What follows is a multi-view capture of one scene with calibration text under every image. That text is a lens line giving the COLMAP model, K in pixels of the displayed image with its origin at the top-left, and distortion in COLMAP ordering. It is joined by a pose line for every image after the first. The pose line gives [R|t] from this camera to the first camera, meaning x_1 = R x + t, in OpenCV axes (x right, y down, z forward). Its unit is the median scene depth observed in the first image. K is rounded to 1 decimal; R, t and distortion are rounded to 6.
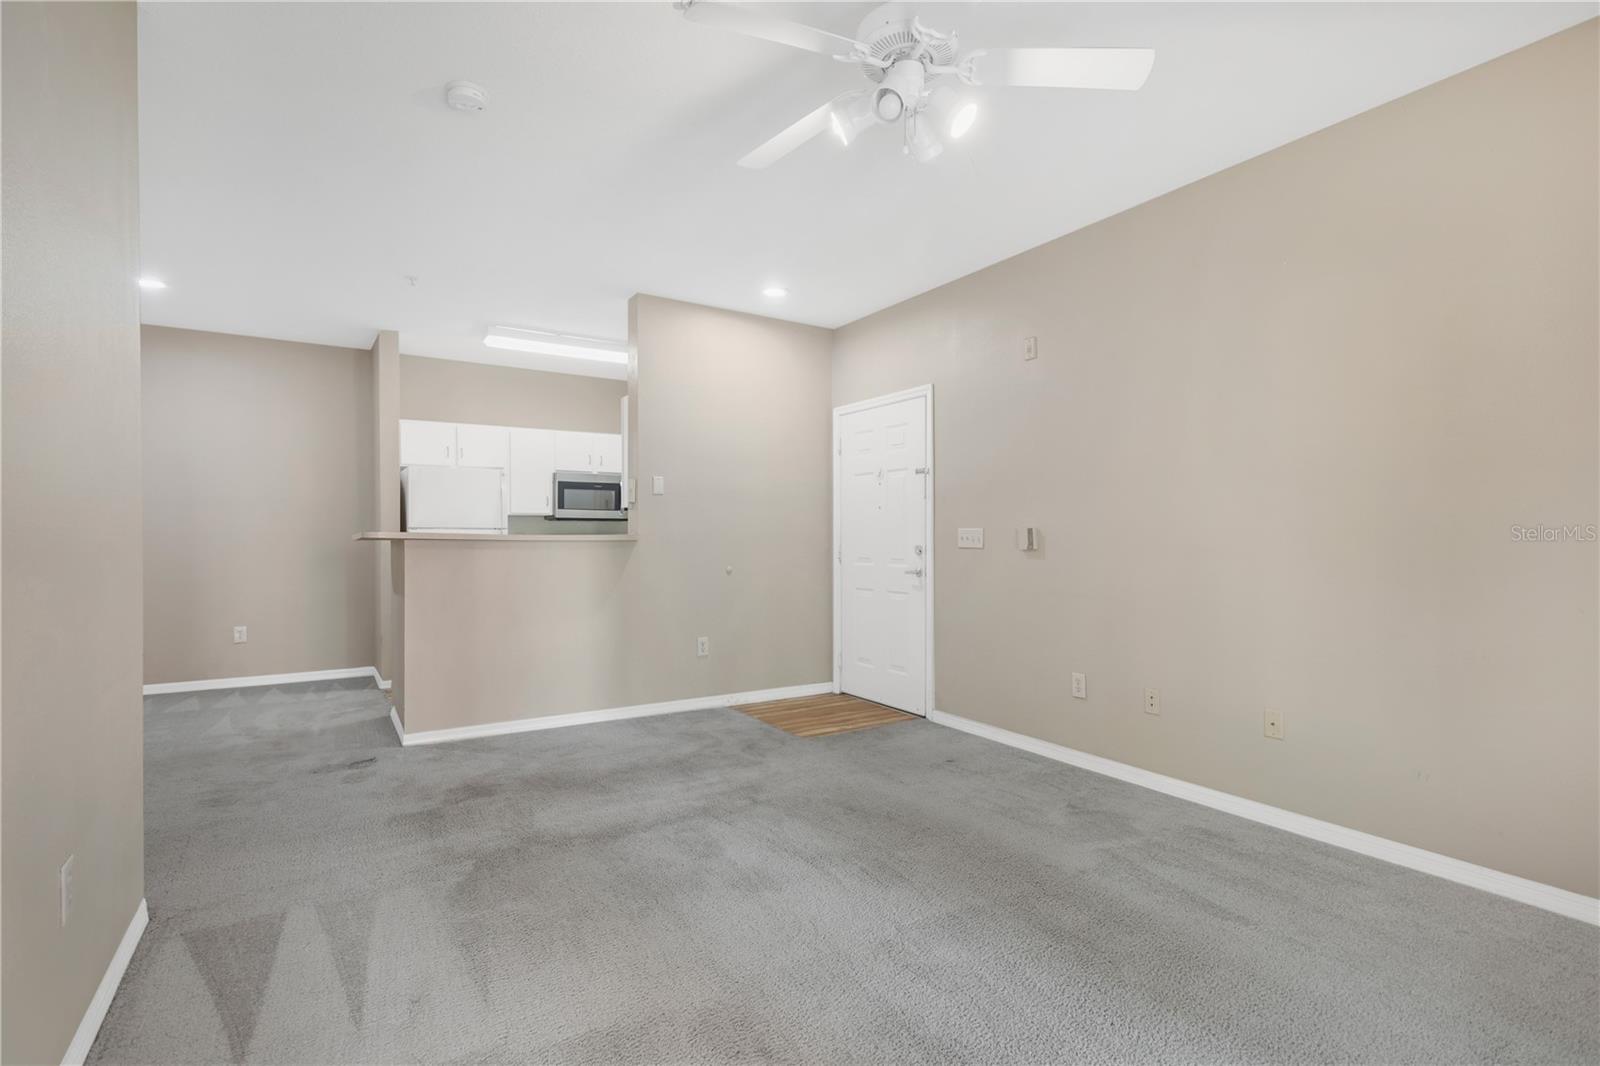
lens RADIAL K [[749.5, 0, 803.9], [0, 749.5, 536.6], [0, 0, 1]] dist [0.003593, 0.000251]
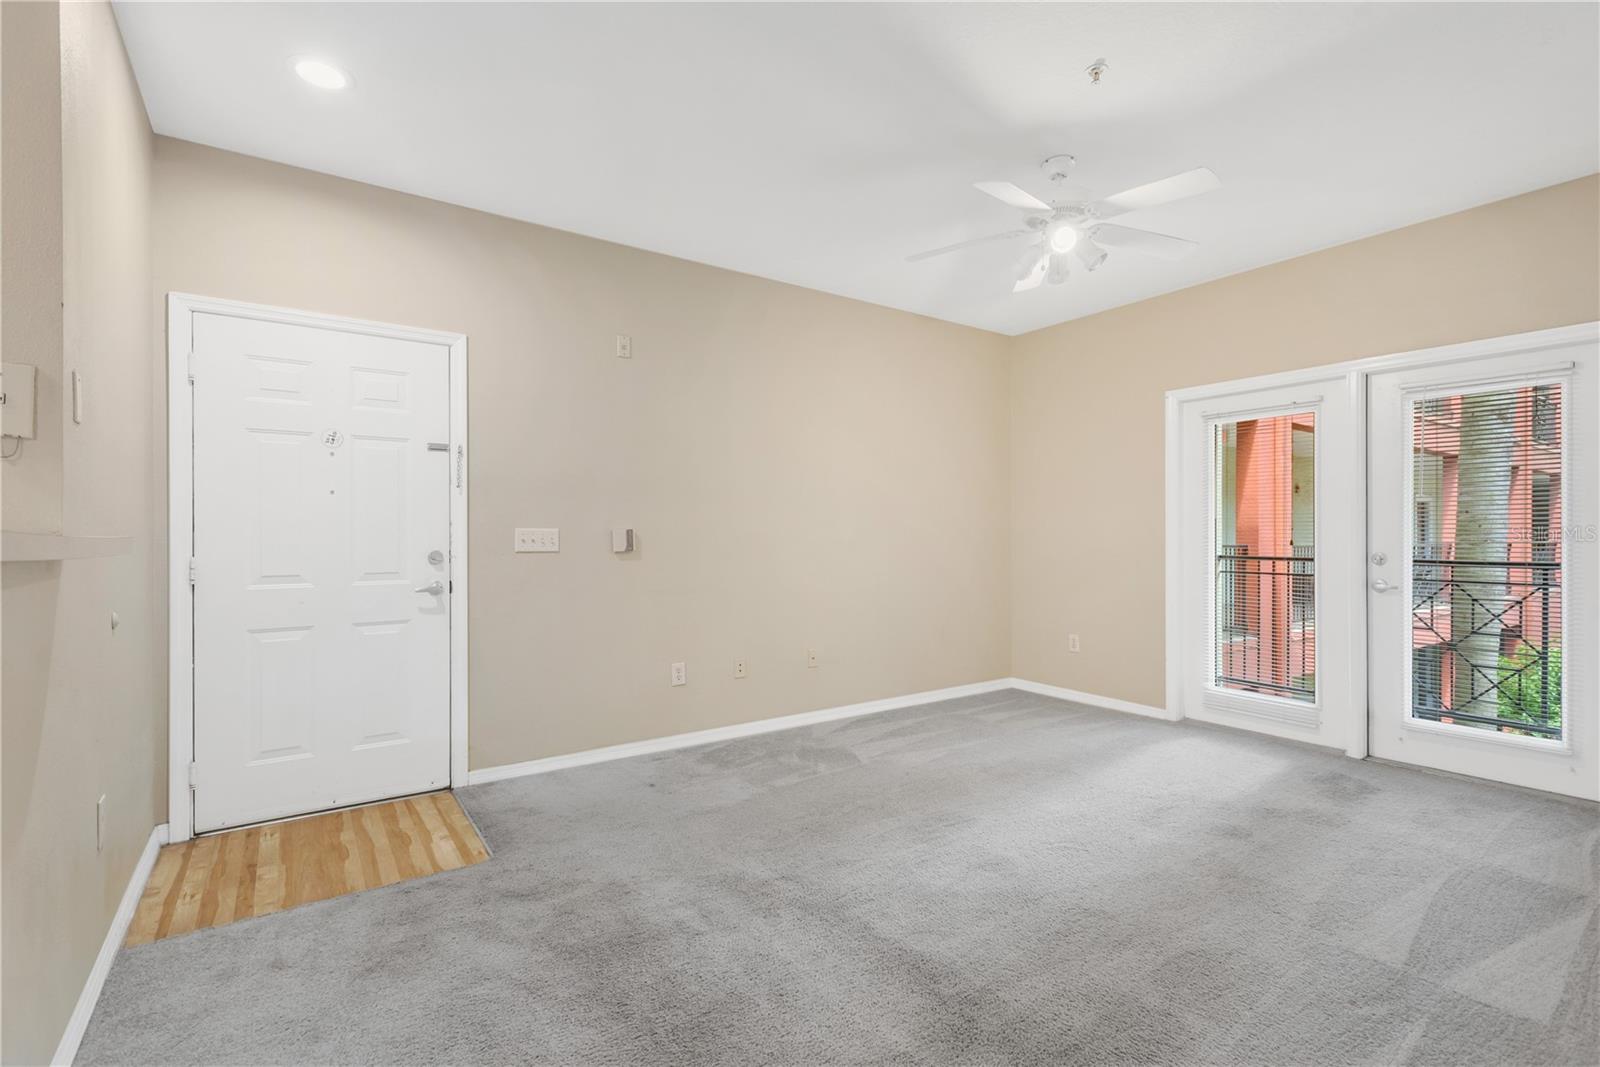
lens RADIAL K [[747.2, 0, 802.3], [0, 747.2, 534.0], [0, 0, 1]] dist [0.021000, -0.008394]
pose [[-0.033834, 0.000620, 0.999427, -0.594089], [0.002420, 0.999997, -0.000538, -0.003597], [-0.999425, 0.002400, -0.033836, 0.702390]]
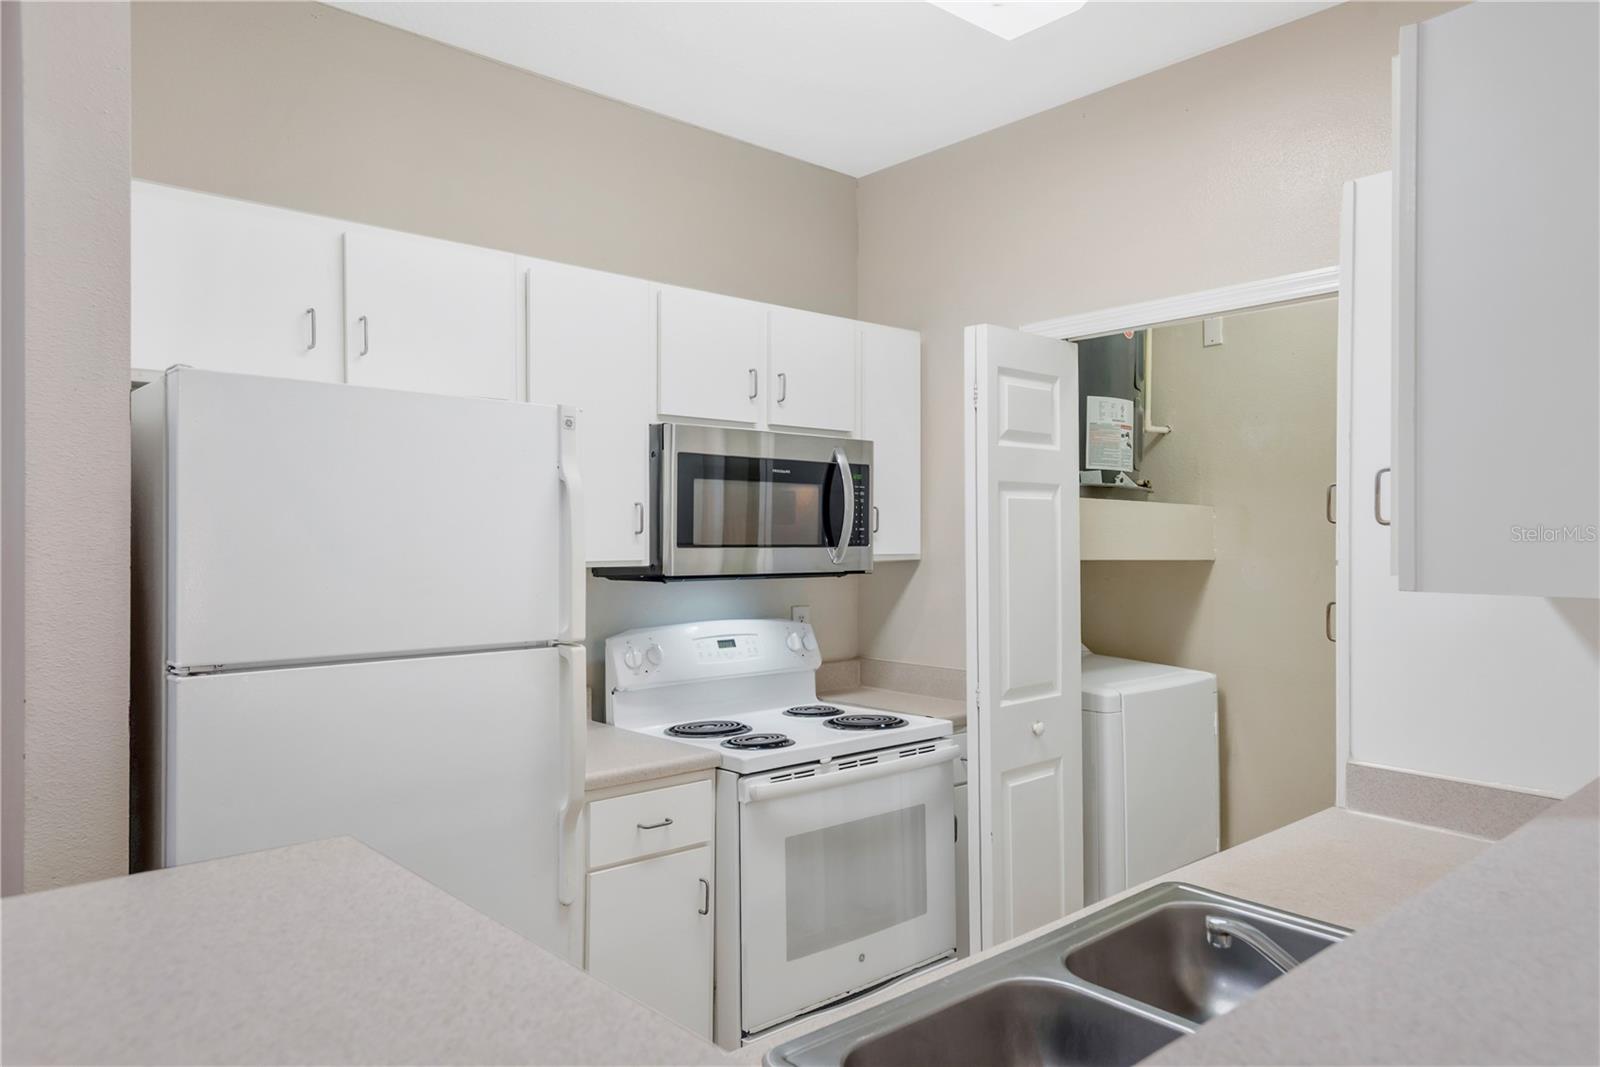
lens RADIAL K [[1040.8, 0, 800.9], [0, 1040.8, 535.8], [0, 0, 1]] dist [0.005425, 0.000277]
pose [[0.988958, 0.003558, 0.148155, -0.493666], [-0.003441, 0.999994, -0.001048, -0.059478], [-0.148158, 0.000527, 0.988964, 0.853881]]
